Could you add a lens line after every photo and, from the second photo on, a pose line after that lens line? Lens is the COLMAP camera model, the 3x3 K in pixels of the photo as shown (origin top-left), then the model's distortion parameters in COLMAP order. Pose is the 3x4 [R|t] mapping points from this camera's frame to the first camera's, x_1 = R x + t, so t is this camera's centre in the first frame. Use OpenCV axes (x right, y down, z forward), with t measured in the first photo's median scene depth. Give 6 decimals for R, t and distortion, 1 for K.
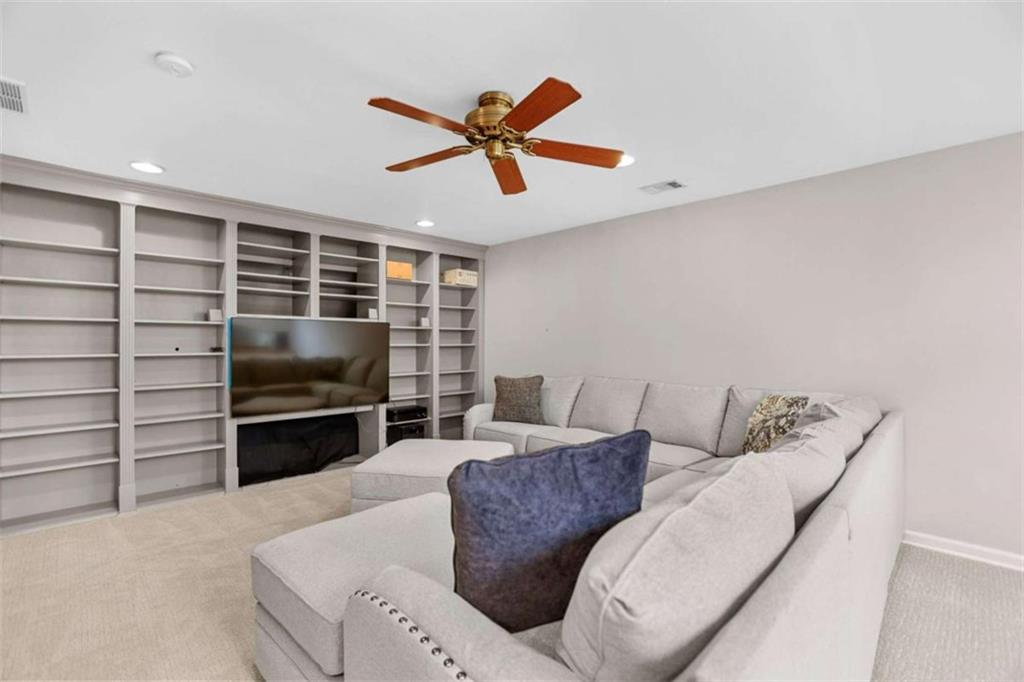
lens RADIAL K [[477.0, 0, 514.7], [0, 477.0, 341.6], [0, 0, 1]] dist [-0.003501, -0.000261]
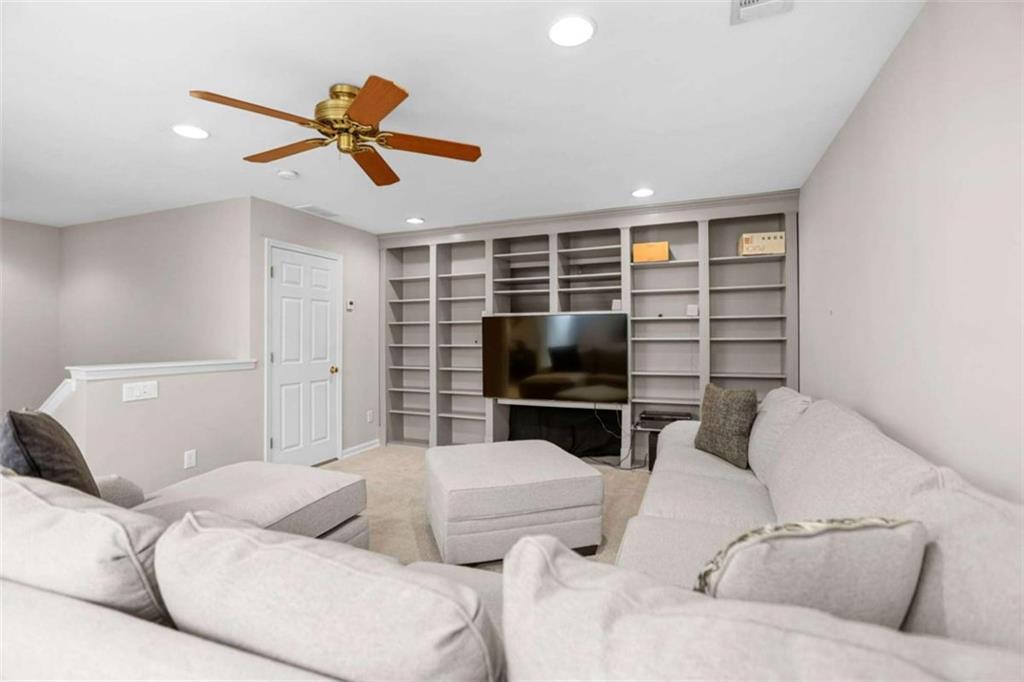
lens RADIAL K [[477.0, 0, 512.5], [0, 477.0, 337.3], [0, 0, 1]] dist [-0.003501, -0.000261]
pose [[0.379804, 0.001815, -0.925065, 0.476354], [0.002320, 0.999993, 0.002914, 0.001612], [0.925064, -0.003253, 0.379797, 0.453859]]
